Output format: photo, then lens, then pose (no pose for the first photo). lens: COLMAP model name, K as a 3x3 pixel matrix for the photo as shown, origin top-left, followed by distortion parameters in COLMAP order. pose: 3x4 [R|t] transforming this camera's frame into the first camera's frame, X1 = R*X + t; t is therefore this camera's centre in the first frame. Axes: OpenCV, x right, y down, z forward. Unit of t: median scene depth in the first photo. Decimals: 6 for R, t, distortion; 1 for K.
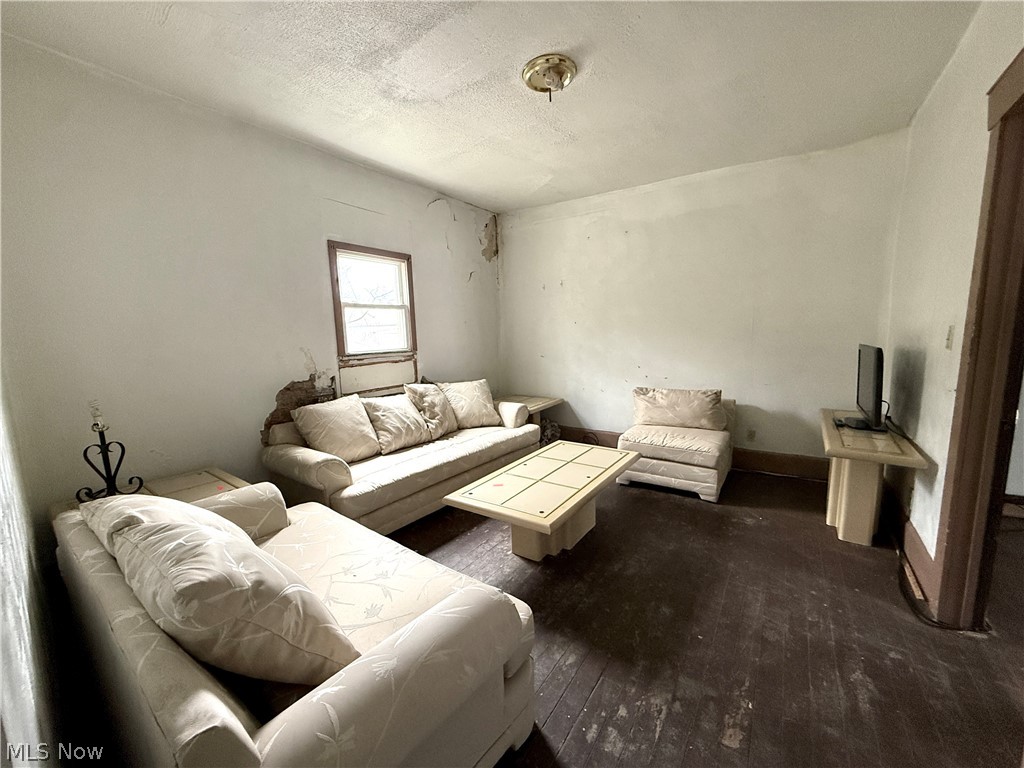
lens RADIAL K [[406.4, 0, 512.0], [0, 406.4, 384.0], [0, 0, 1]] dist [0.003969, 0.000188]
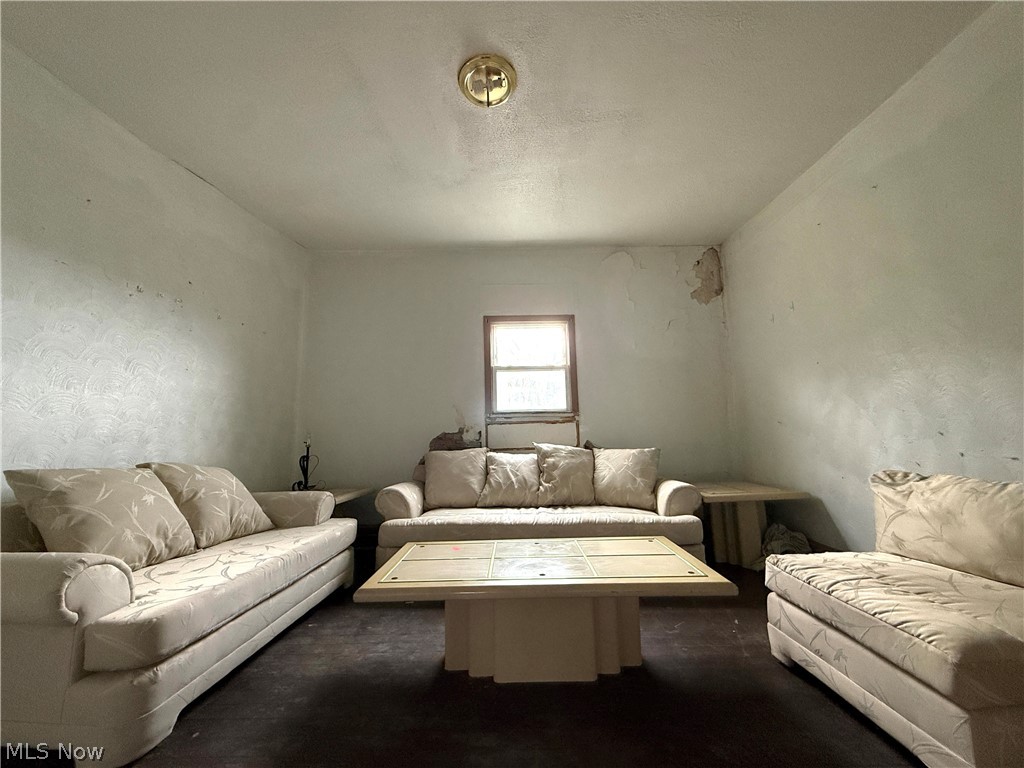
lens RADIAL K [[406.4, 0, 512.0], [0, 406.4, 384.0], [0, 0, 1]] dist [0.003969, 0.000188]
pose [[0.572513, -0.090711, -0.814862, 0.455100], [-0.102487, 0.978148, -0.180894, 0.040281], [0.813465, 0.187076, 0.550706, 0.370120]]
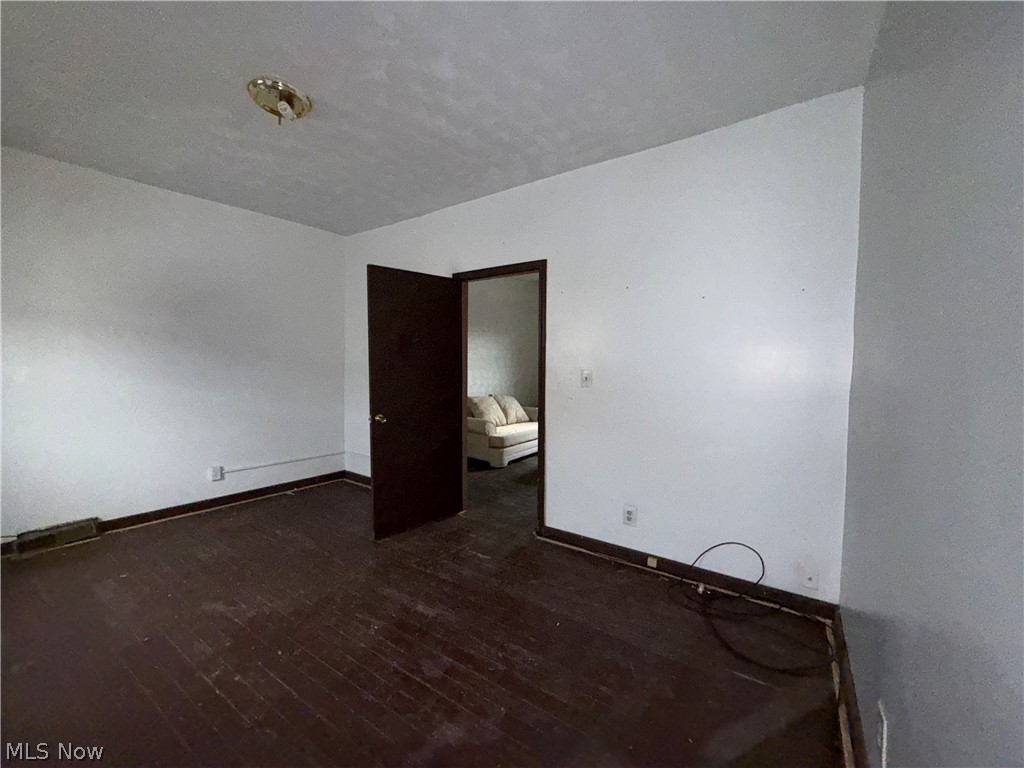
lens RADIAL K [[408.2, 0, 512.0], [0, 408.2, 384.0], [0, 0, 1]] dist [0.001473, 0.000172]
pose [[0.017117, 0.087218, -0.996042, 1.310024], [-0.133813, 0.987426, 0.084164, -0.090966], [0.990859, 0.131843, 0.028573, 0.322384]]
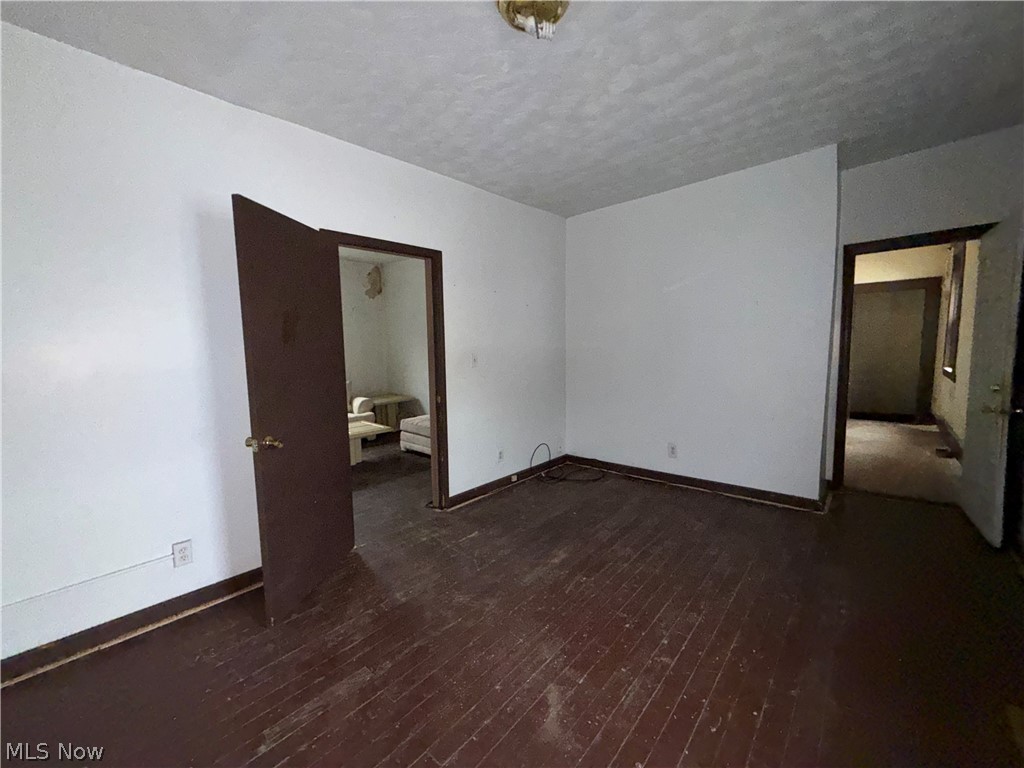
lens RADIAL K [[406.4, 0, 512.0], [0, 406.4, 384.0], [0, 0, 1]] dist [0.003969, 0.000188]
pose [[0.993133, 0.023146, -0.114679, 0.753988], [-0.025889, 0.999412, -0.022488, 0.017309], [0.114091, 0.025303, 0.993148, -0.428595]]
